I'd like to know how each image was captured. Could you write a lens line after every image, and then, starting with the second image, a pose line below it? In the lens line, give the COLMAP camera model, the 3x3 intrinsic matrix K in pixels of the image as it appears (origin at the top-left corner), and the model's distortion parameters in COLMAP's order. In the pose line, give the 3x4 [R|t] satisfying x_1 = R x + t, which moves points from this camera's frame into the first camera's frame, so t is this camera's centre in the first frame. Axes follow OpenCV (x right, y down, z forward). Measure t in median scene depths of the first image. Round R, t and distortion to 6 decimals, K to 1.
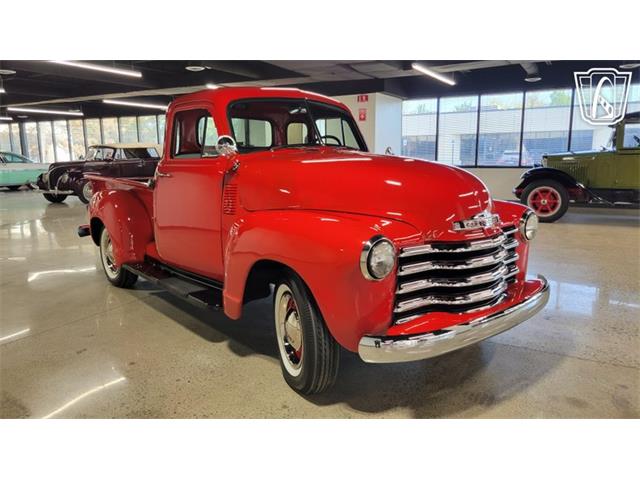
lens RADIAL K [[497.4, 0, 314.8], [0, 497.4, 241.3], [0, 0, 1]] dist [0.029755, -0.011053]
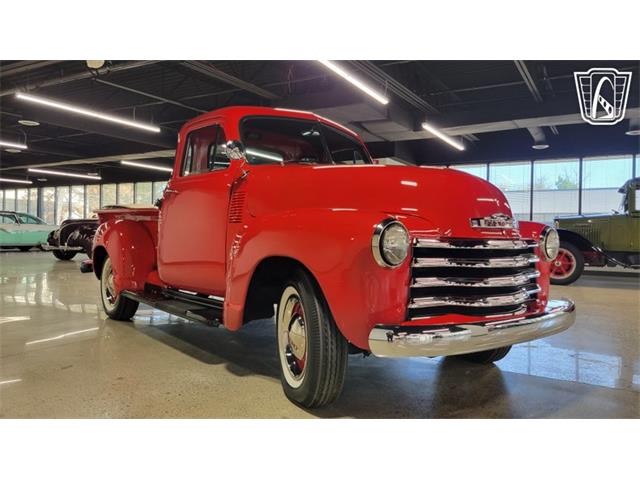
lens RADIAL K [[497.4, 0, 316.8], [0, 497.4, 242.6], [0, 0, 1]] dist [0.029755, -0.011053]
pose [[0.999475, 0.028659, -0.015129, 0.001744], [-0.030759, 0.985897, -0.164501, 0.126224], [0.010201, 0.164880, 0.986261, 0.053617]]
